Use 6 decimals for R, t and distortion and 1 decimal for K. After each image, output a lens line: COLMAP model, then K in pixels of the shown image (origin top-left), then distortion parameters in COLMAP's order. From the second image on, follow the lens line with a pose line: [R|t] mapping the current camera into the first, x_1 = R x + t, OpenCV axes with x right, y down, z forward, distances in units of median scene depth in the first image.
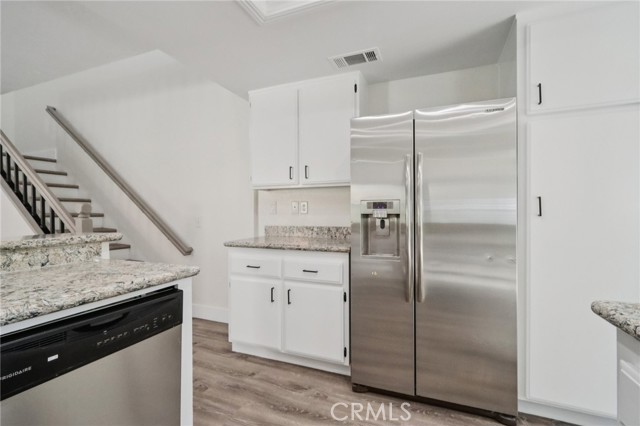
lens RADIAL K [[296.7, 0, 312.7], [0, 296.7, 212.0], [0, 0, 1]] dist [-0.001566, -0.001114]
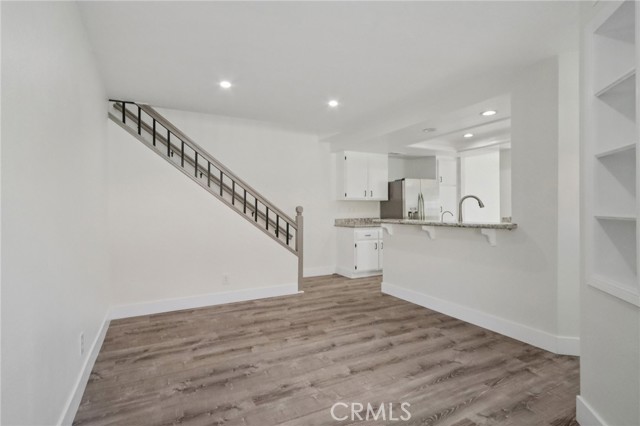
lens RADIAL K [[296.7, 0, 312.7], [0, 296.7, 212.0], [0, 0, 1]] dist [-0.001566, -0.001114]
pose [[0.663061, -0.004295, 0.748553, -2.456335], [0.001948, 0.999990, 0.004012, -0.005593], [-0.748563, -0.001203, 0.663063, -0.209393]]
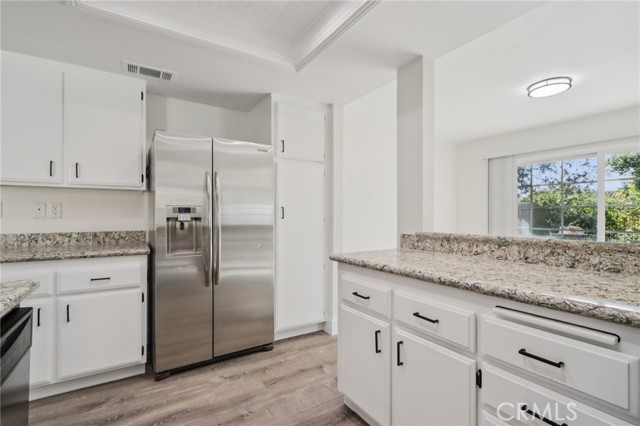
lens RADIAL K [[296.7, 0, 312.7], [0, 296.7, 212.0], [0, 0, 1]] dist [-0.001566, -0.001114]
pose [[0.583417, 0.012779, 0.812072, -0.395764], [-0.002171, 0.999897, -0.014176, -0.000093], [-0.812170, 0.006508, 0.583385, -0.095434]]
